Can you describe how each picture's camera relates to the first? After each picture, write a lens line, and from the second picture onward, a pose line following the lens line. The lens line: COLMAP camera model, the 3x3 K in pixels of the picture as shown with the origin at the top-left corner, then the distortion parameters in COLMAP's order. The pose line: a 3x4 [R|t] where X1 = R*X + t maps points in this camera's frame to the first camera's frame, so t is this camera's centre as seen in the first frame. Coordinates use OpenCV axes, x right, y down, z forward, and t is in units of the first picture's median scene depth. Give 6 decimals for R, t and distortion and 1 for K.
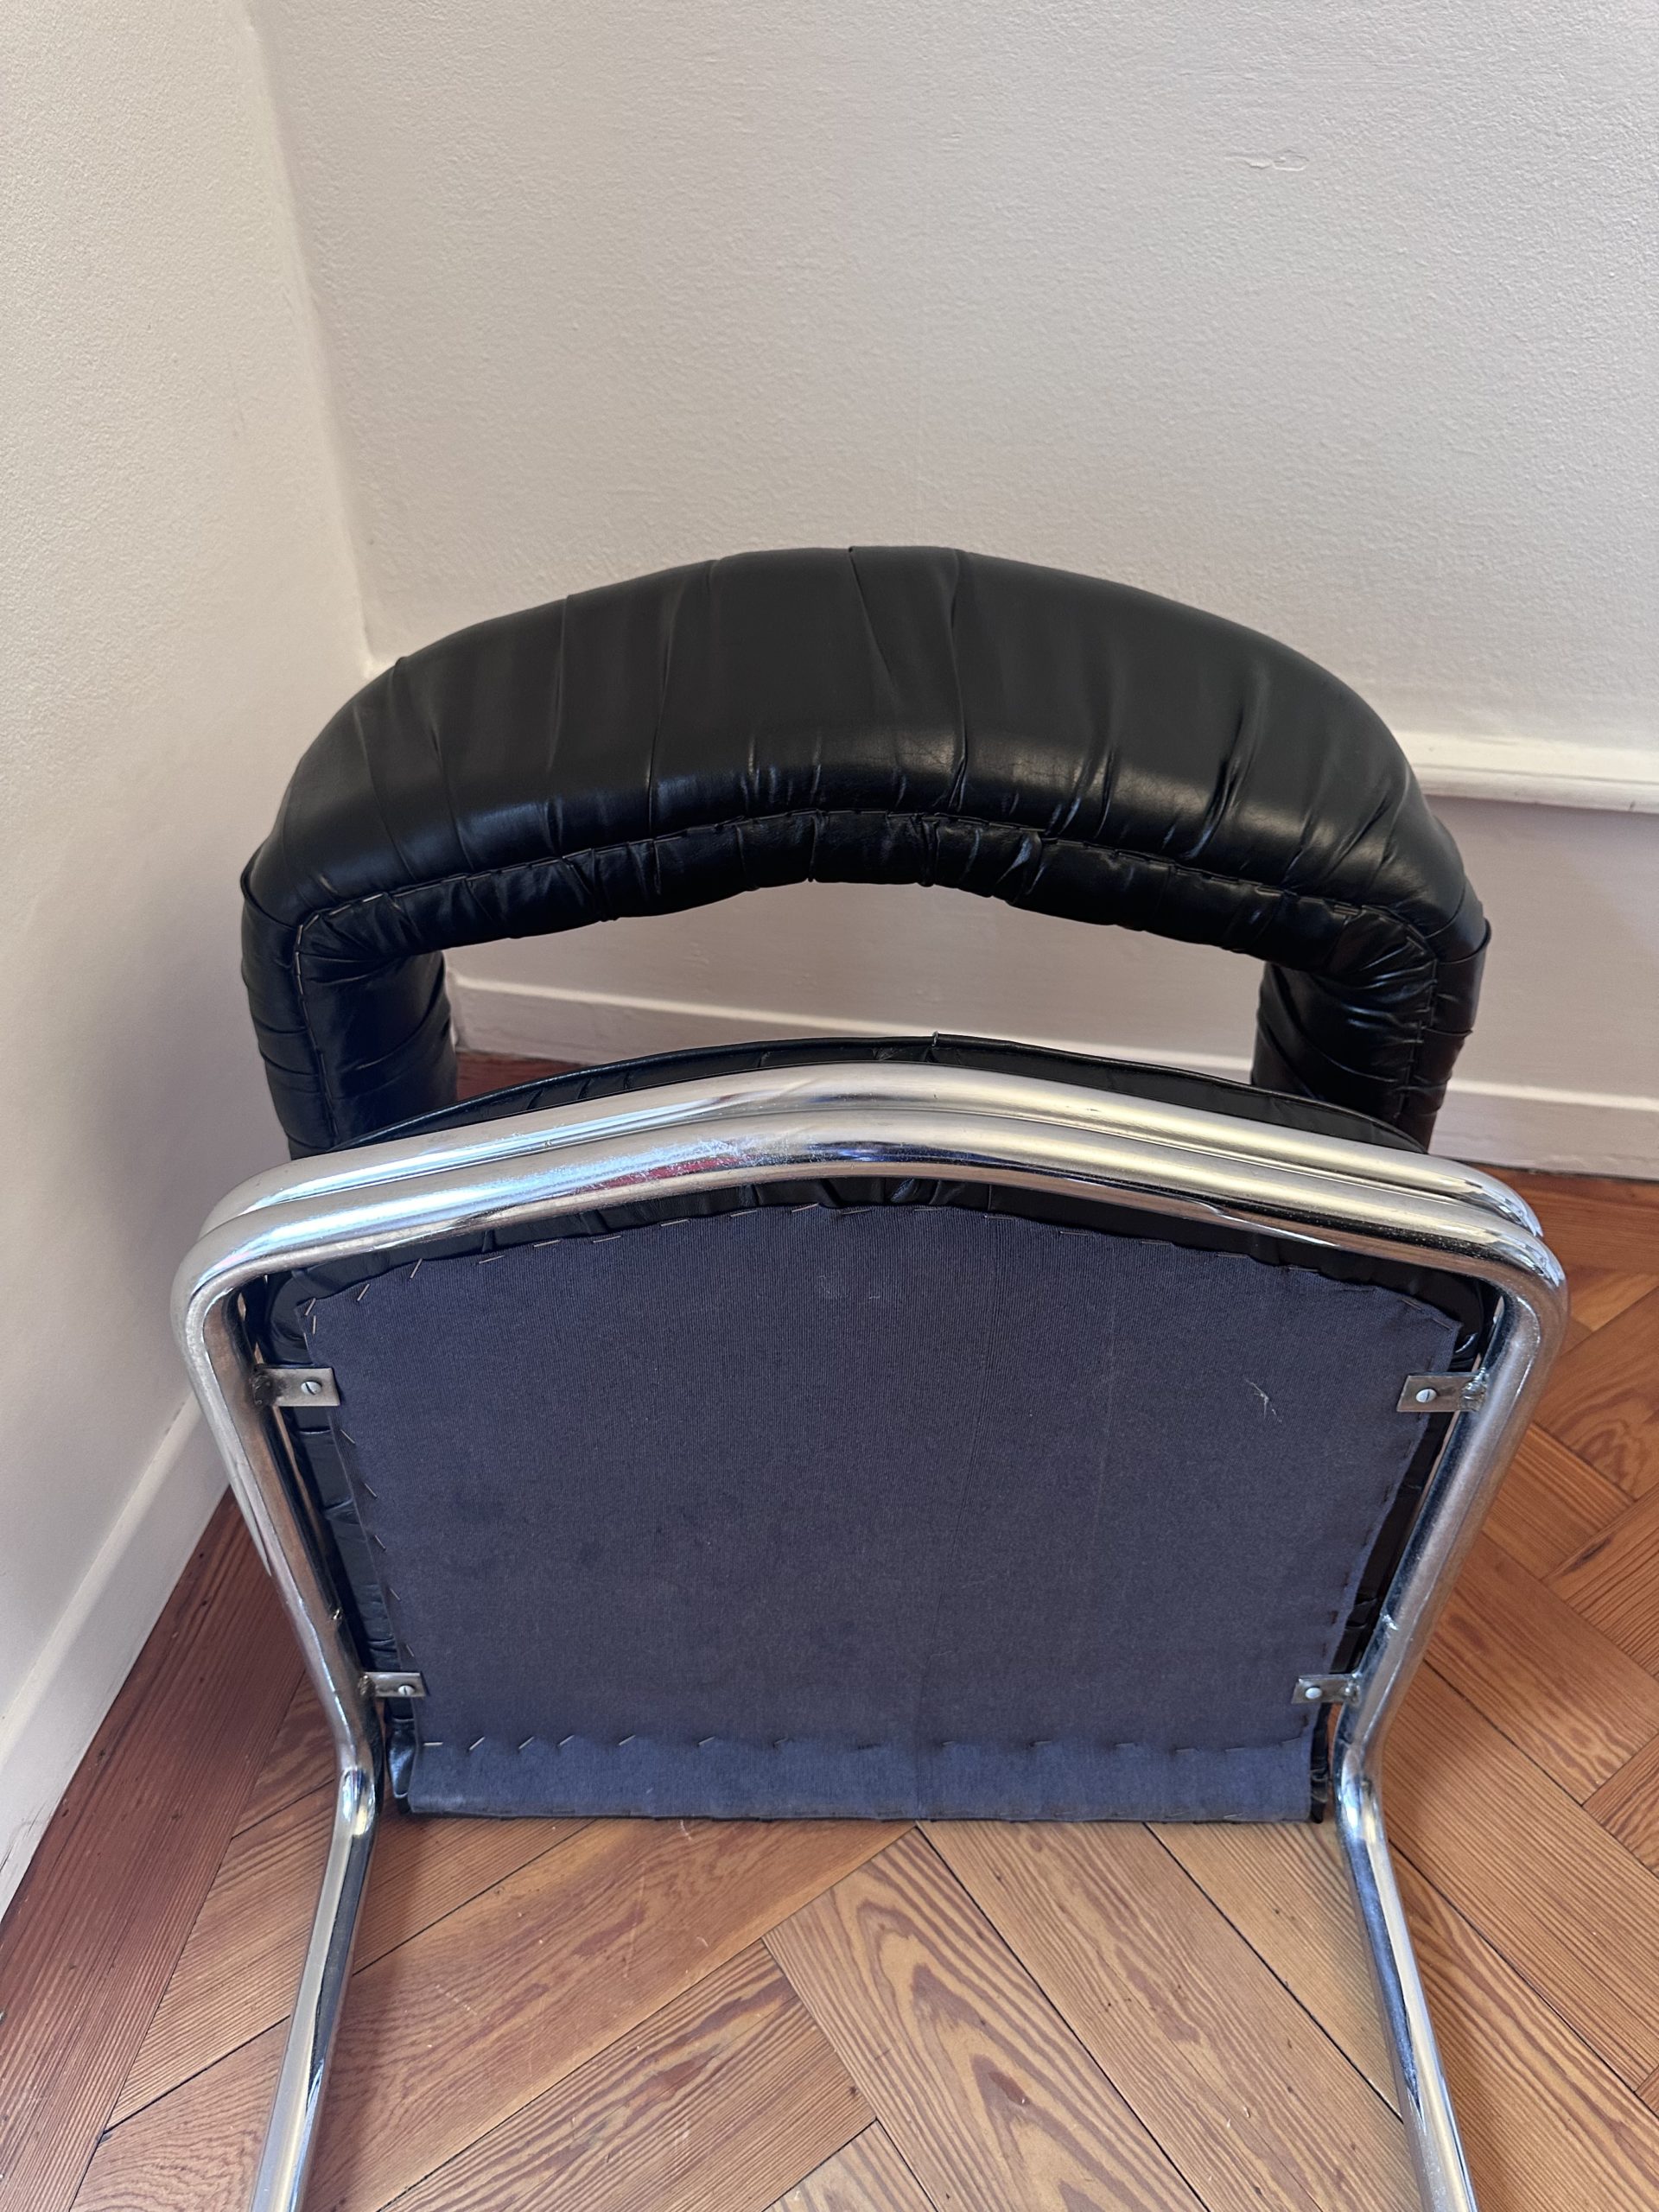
lens RADIAL K [[1492.0, 0, 836.3], [0, 1492.0, 1095.4], [0, 0, 1]] dist [-0.035196, 0.011845]
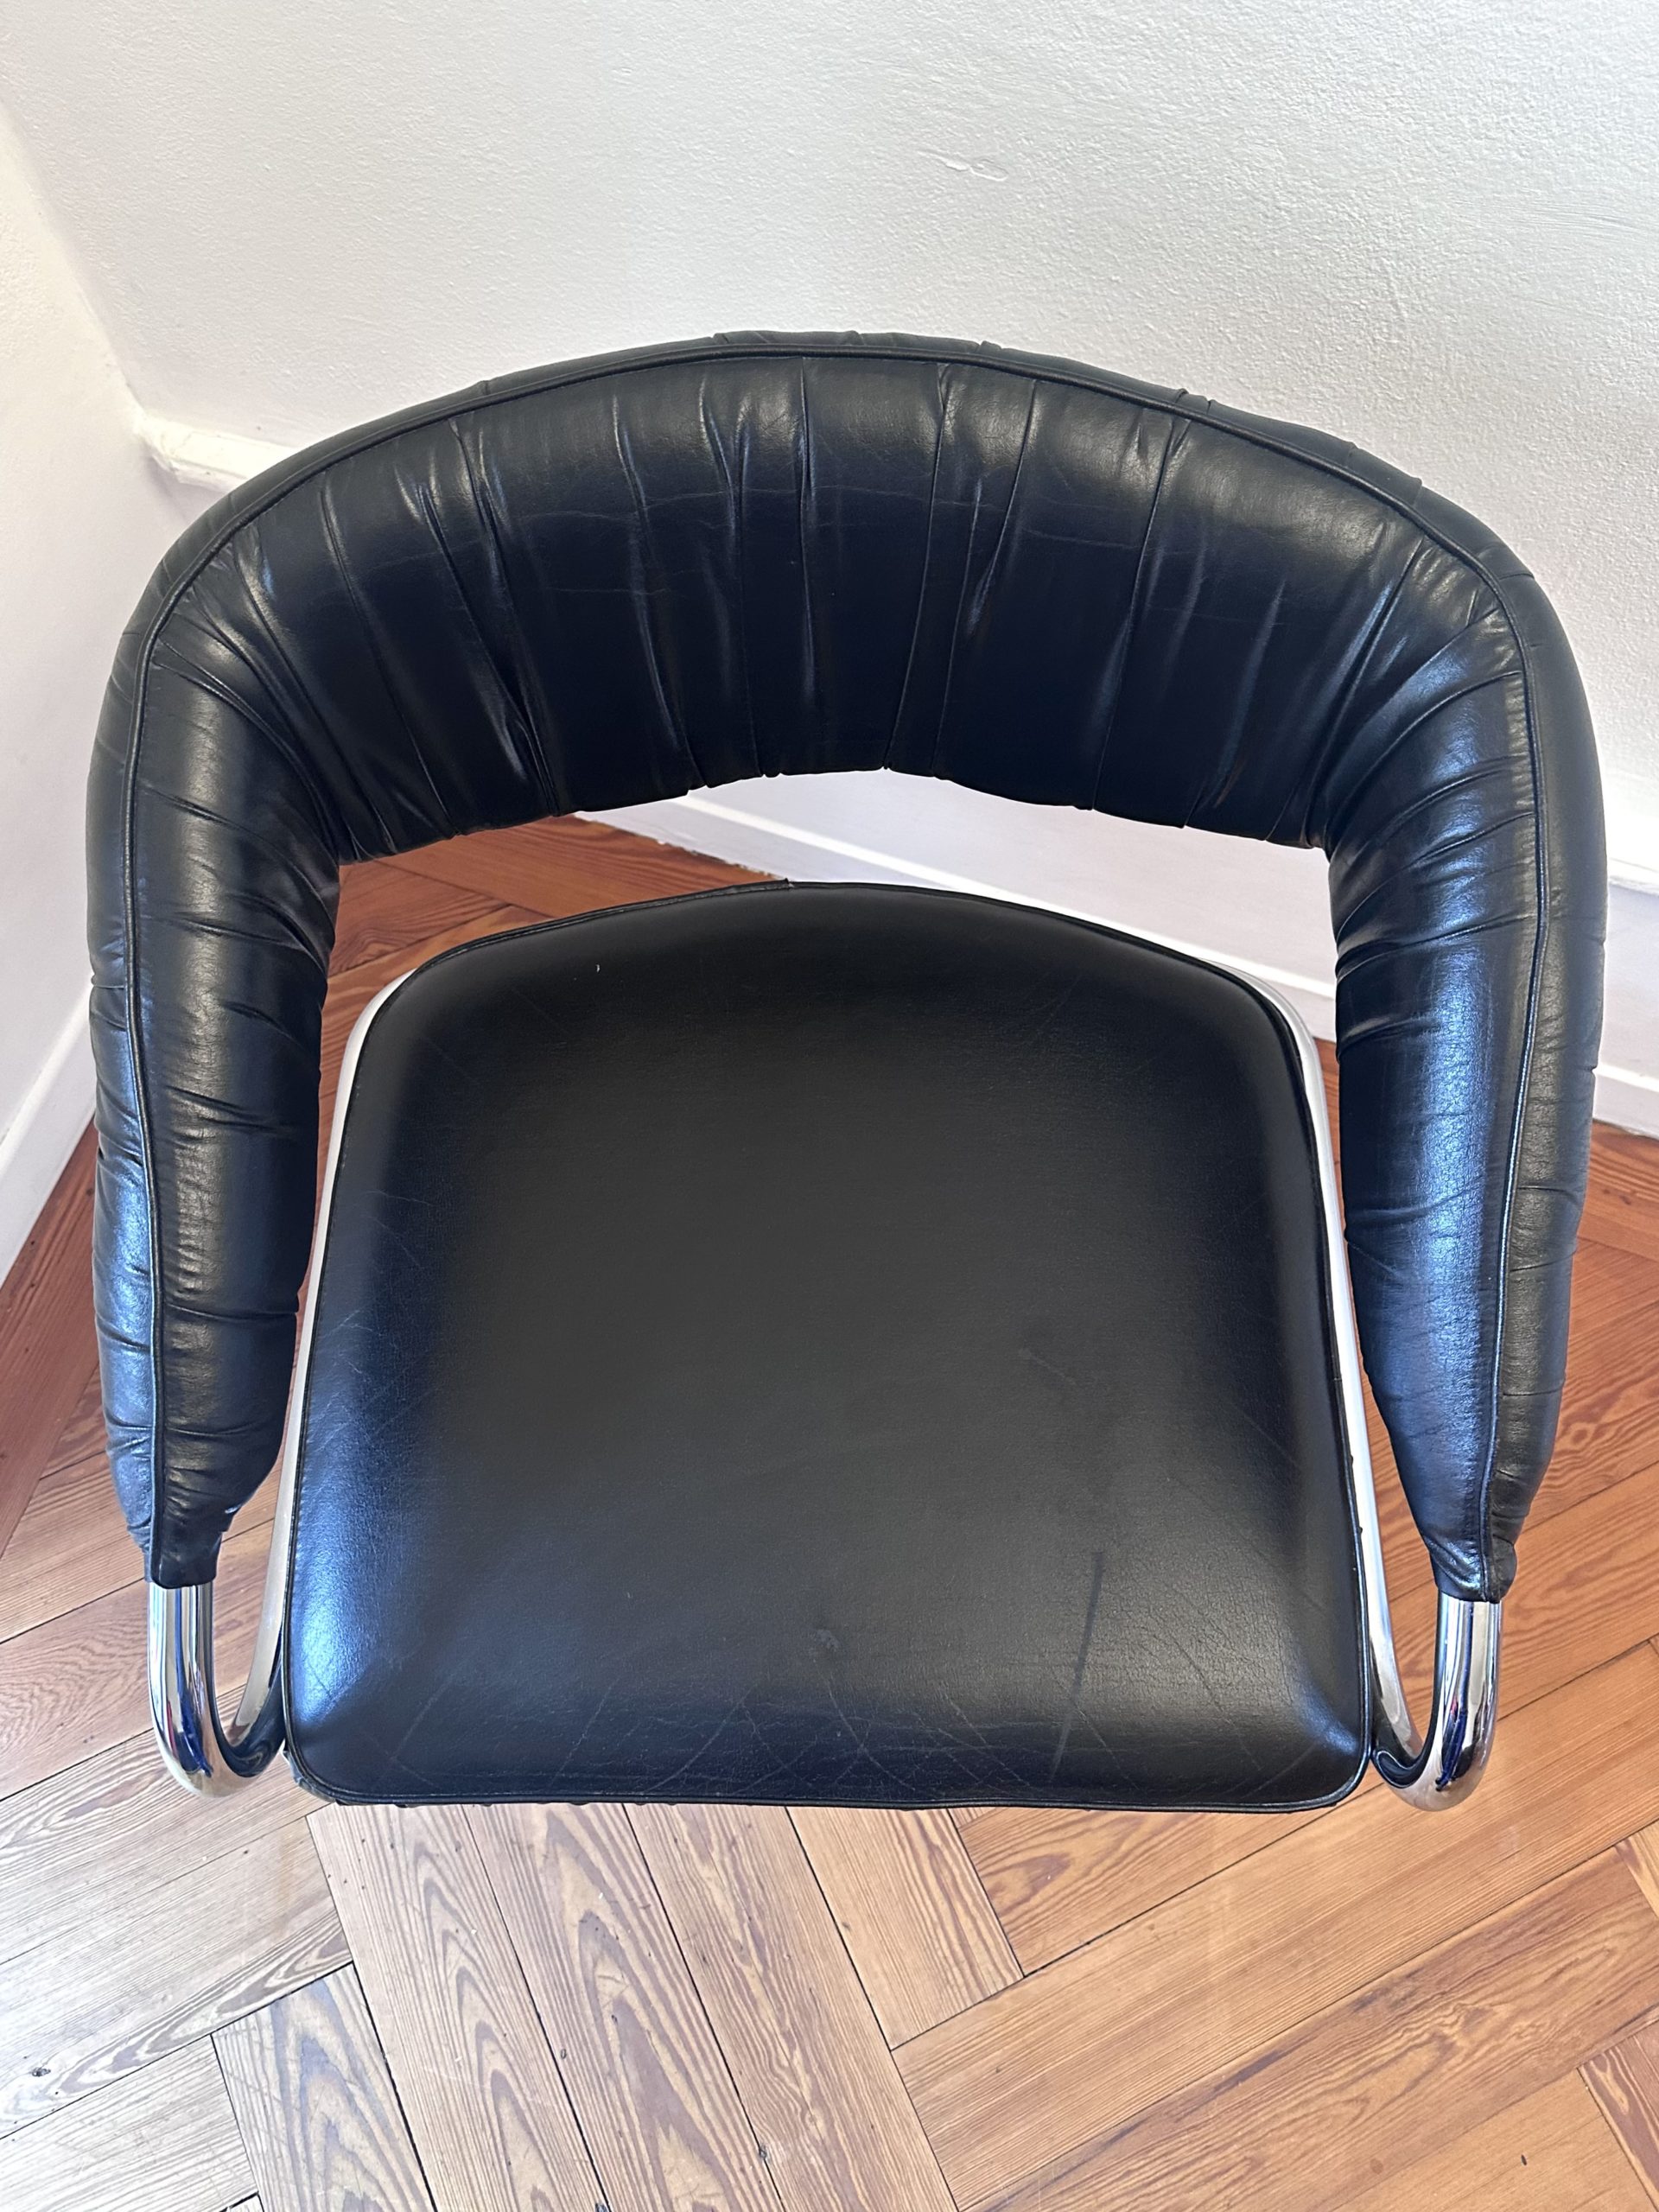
lens RADIAL K [[1582.3, 0, 834.6], [0, 1582.3, 1044.4], [0, 0, 1]] dist [-0.007000, -0.005746]
pose [[0.986754, 0.147536, -0.067447, 0.377379], [-0.103422, 0.892457, 0.439118, -0.605884], [0.124979, -0.426326, 0.895894, -0.065338]]
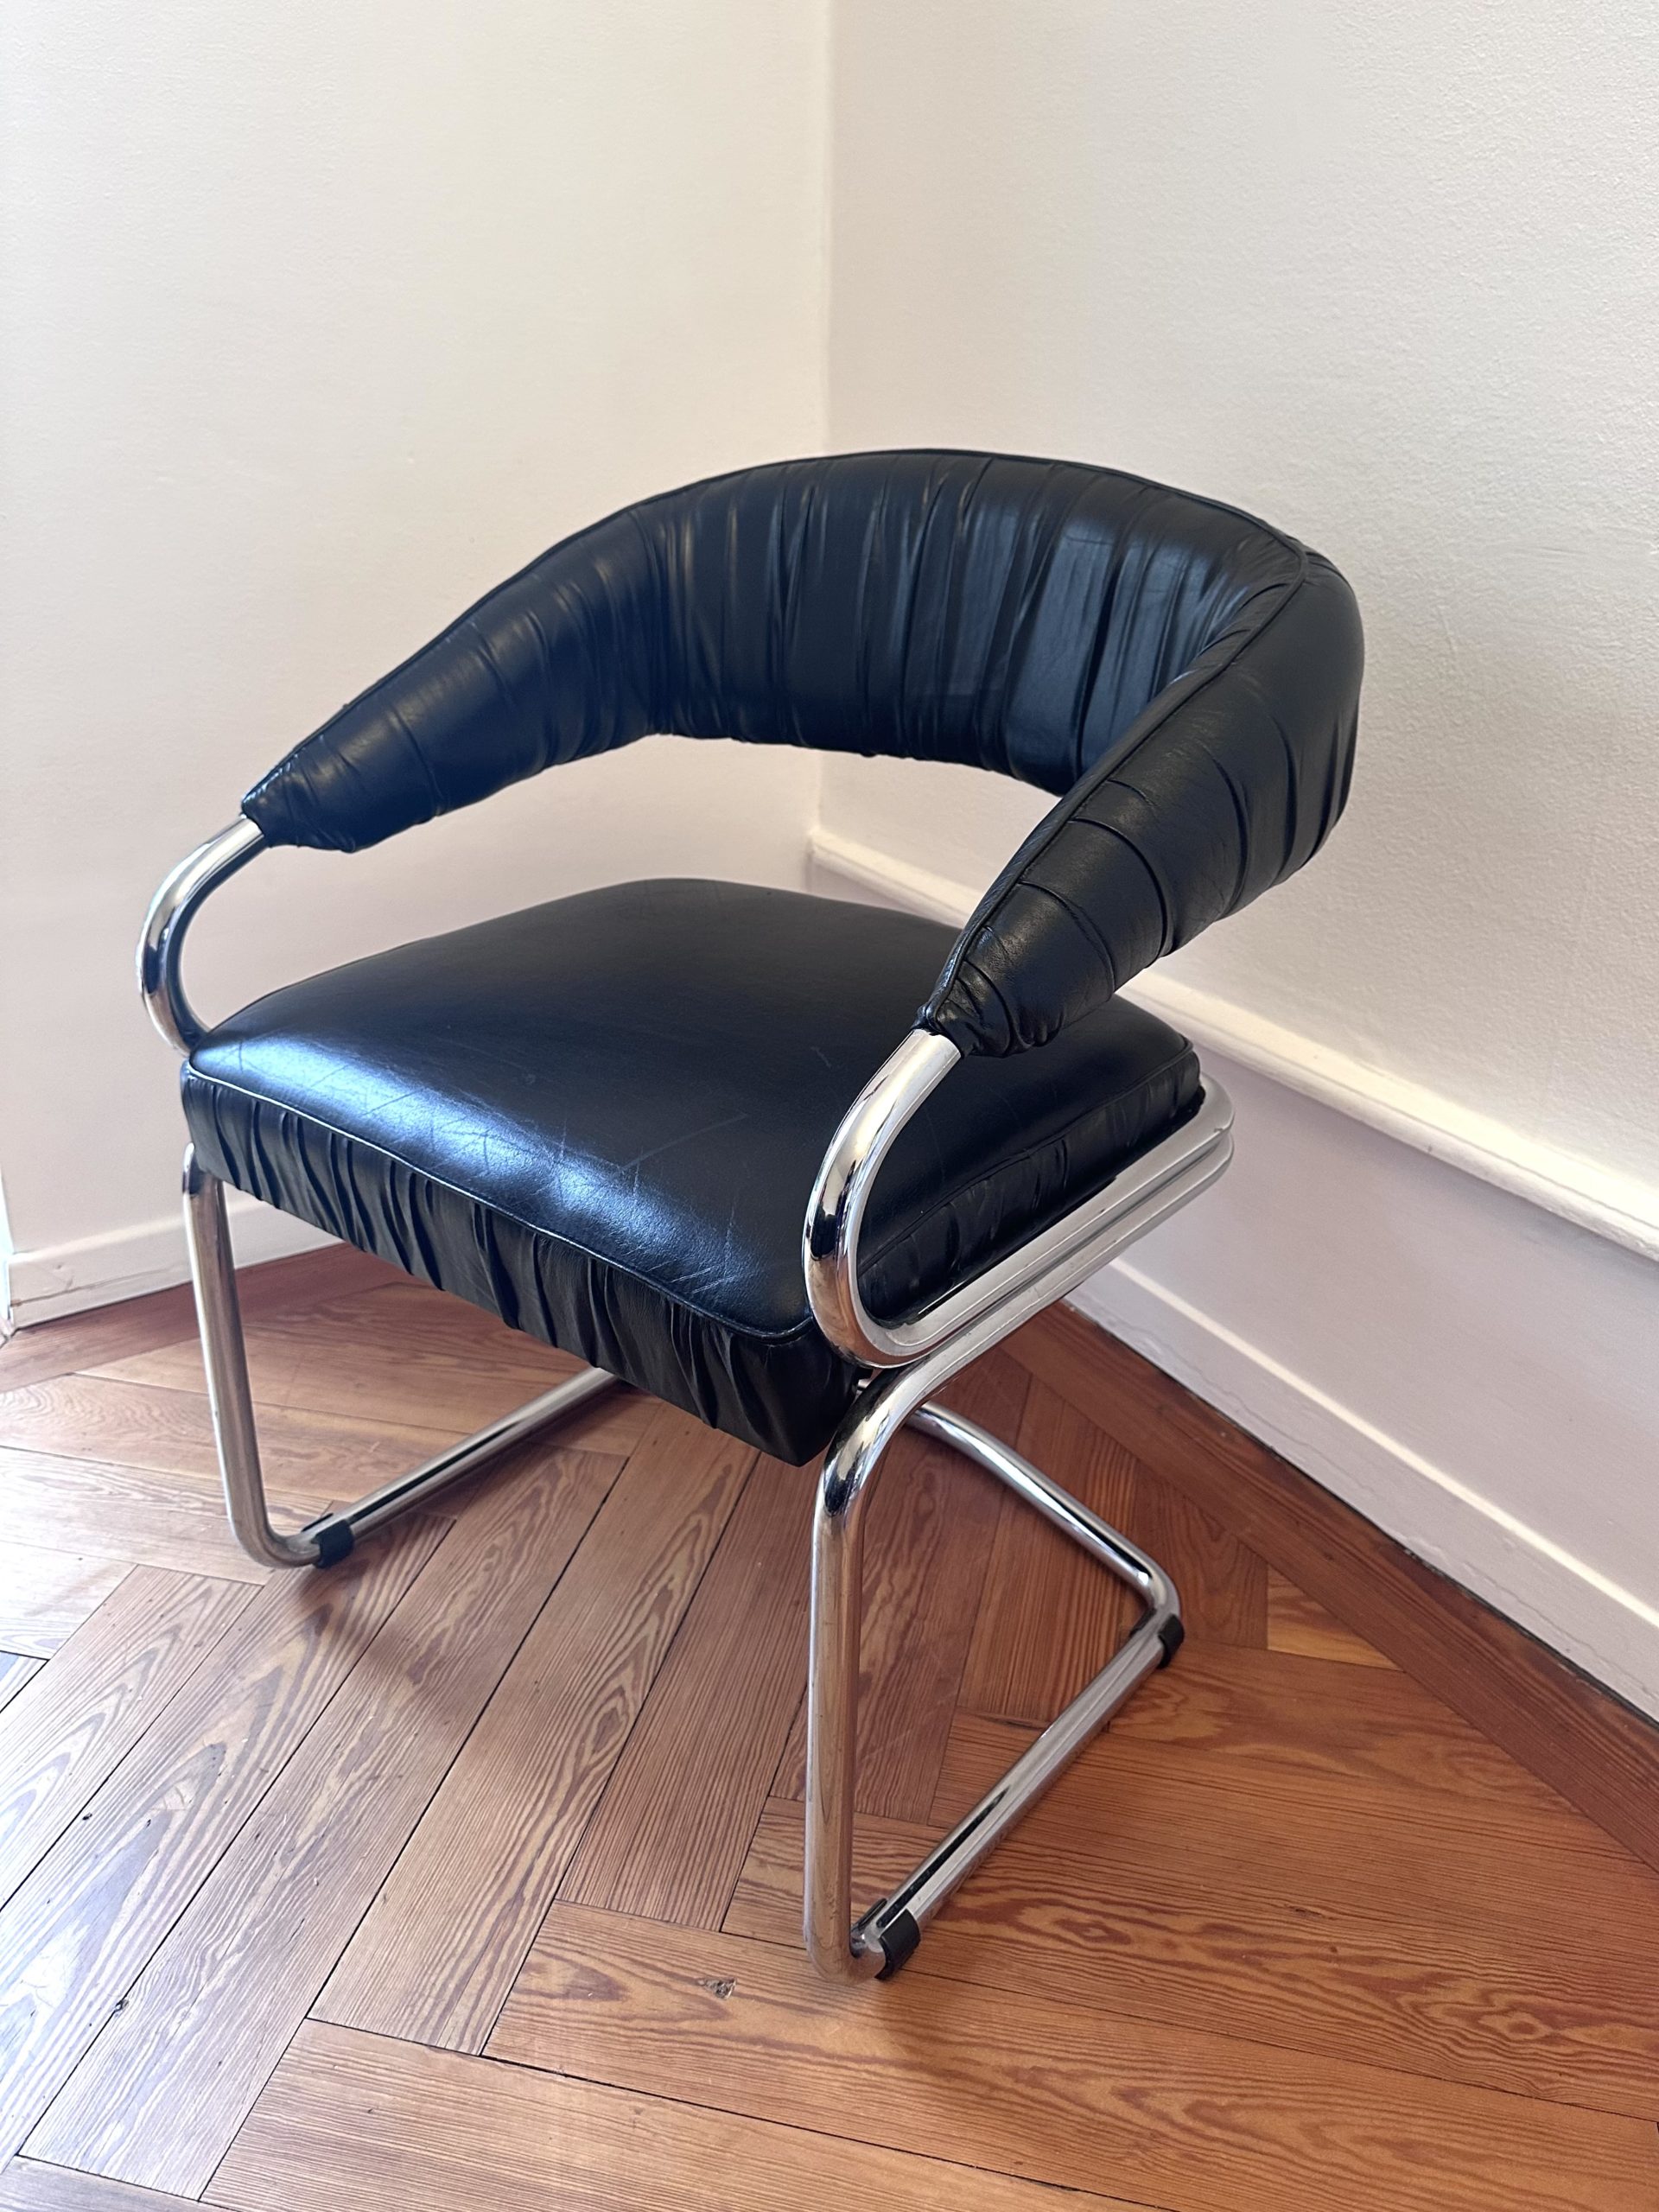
lens RADIAL K [[1582.3, 0, 952.9], [0, 1582.3, 1075.7], [0, 0, 1]] dist [-0.007000, -0.005746]
pose [[0.713646, 0.308352, -0.628990, 1.256496], [-0.484719, 0.865604, -0.125609, 0.087285], [0.505724, 0.394524, 0.767199, -0.092383]]
